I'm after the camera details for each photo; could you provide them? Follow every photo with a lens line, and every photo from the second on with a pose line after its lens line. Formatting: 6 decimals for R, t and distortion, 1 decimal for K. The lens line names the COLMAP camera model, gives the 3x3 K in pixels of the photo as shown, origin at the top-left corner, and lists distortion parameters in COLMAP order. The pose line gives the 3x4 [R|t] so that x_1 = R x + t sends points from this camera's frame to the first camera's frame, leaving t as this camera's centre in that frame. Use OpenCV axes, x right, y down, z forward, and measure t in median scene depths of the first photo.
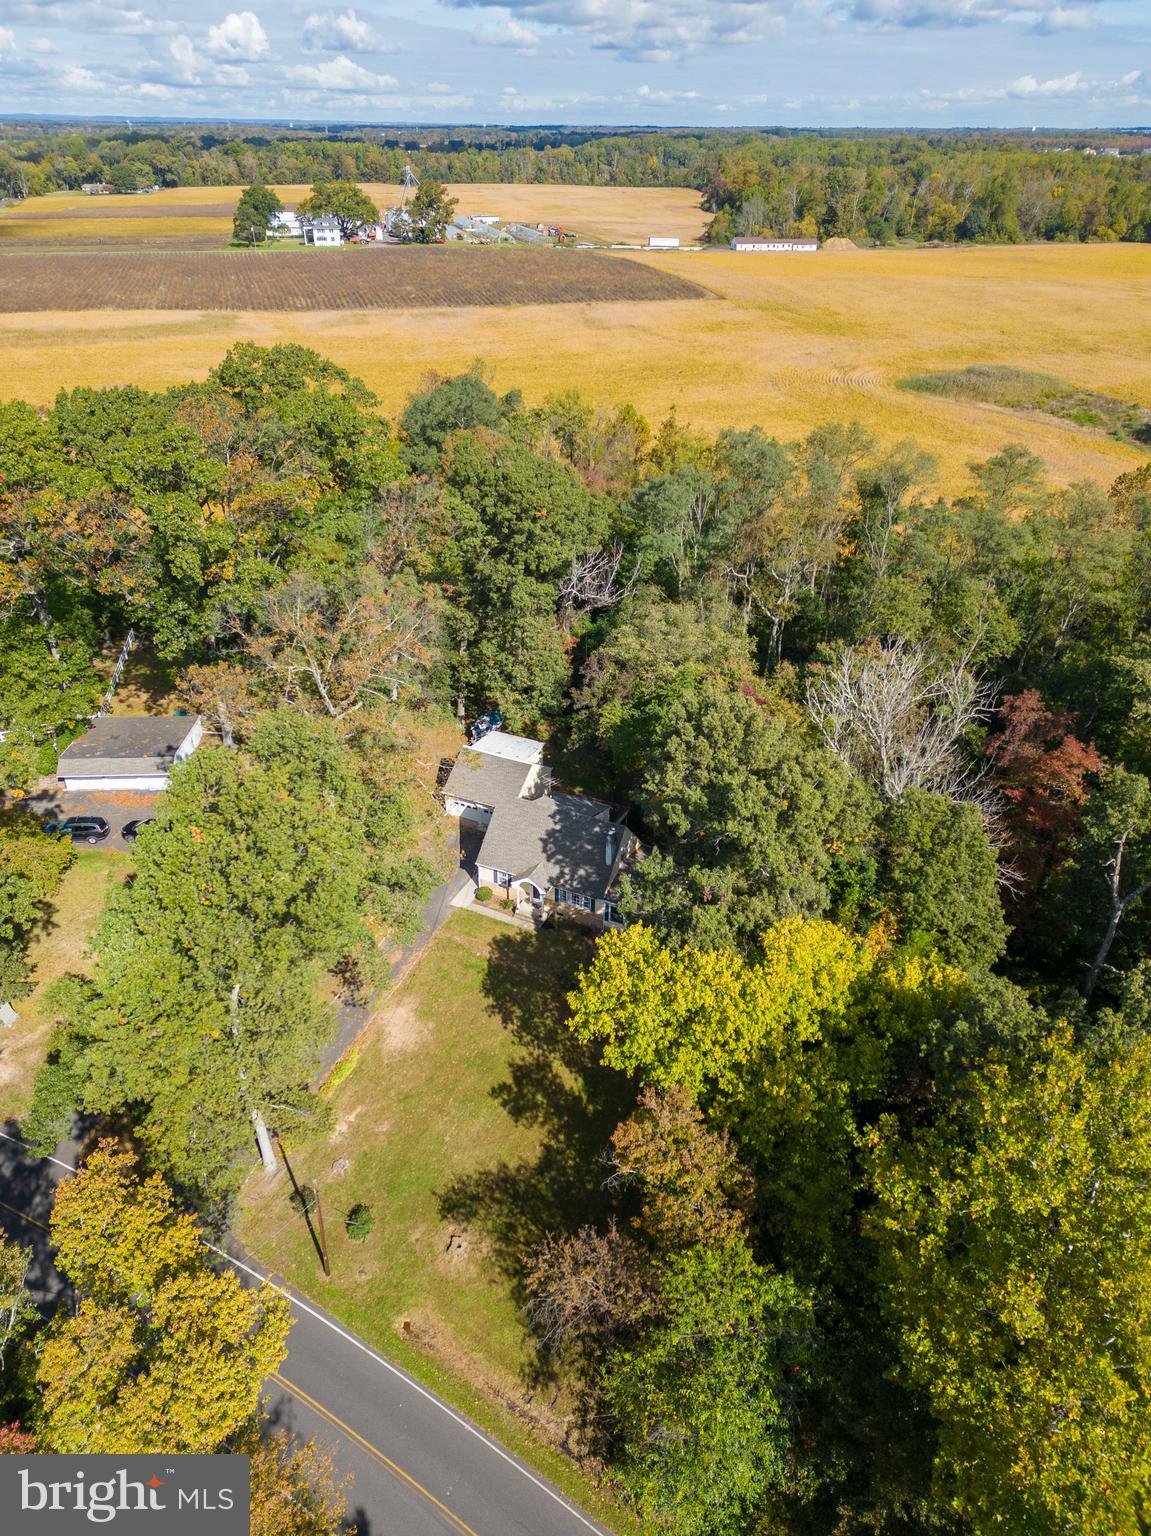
lens RADIAL K [[1077.1, 0, 580.2], [0, 1077.1, 770.3], [0, 0, 1]] dist [0.078805, -0.077553]
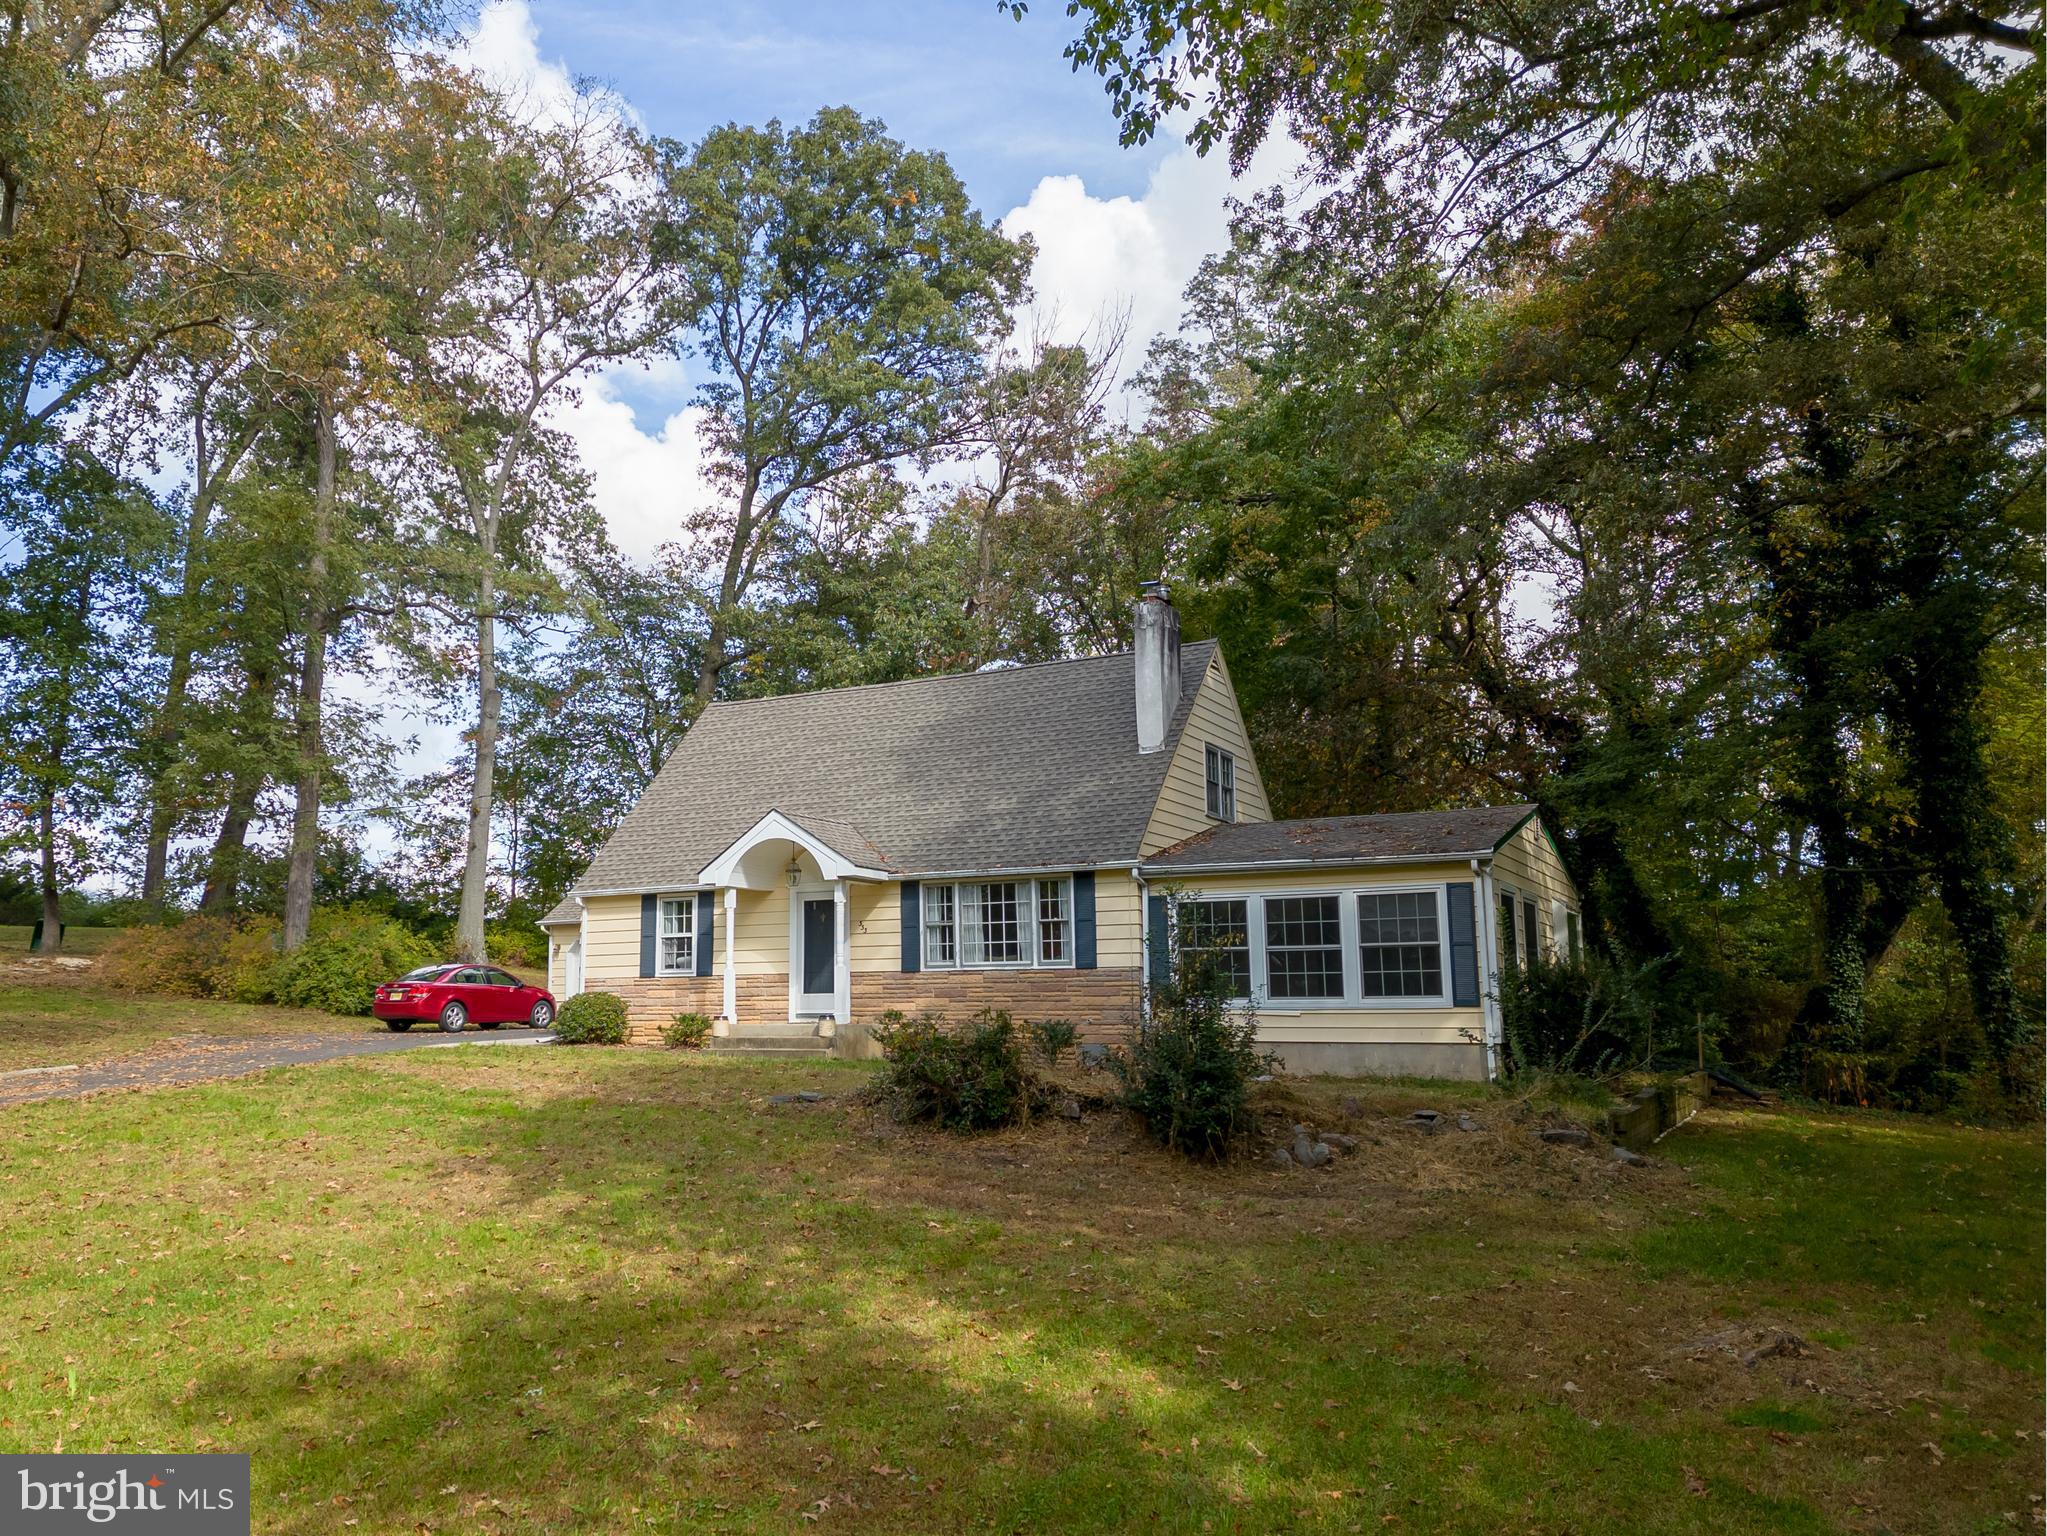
lens RADIAL K [[1605.3, 0, 934.2], [0, 1605.3, 815.2], [0, 0, 1]] dist [0.012514, 0.006905]
pose [[0.997034, -0.035155, -0.068461, 0.004878], [-0.013456, 0.796237, -0.604836, 0.286642], [0.075774, 0.603963, 0.793402, 0.744238]]
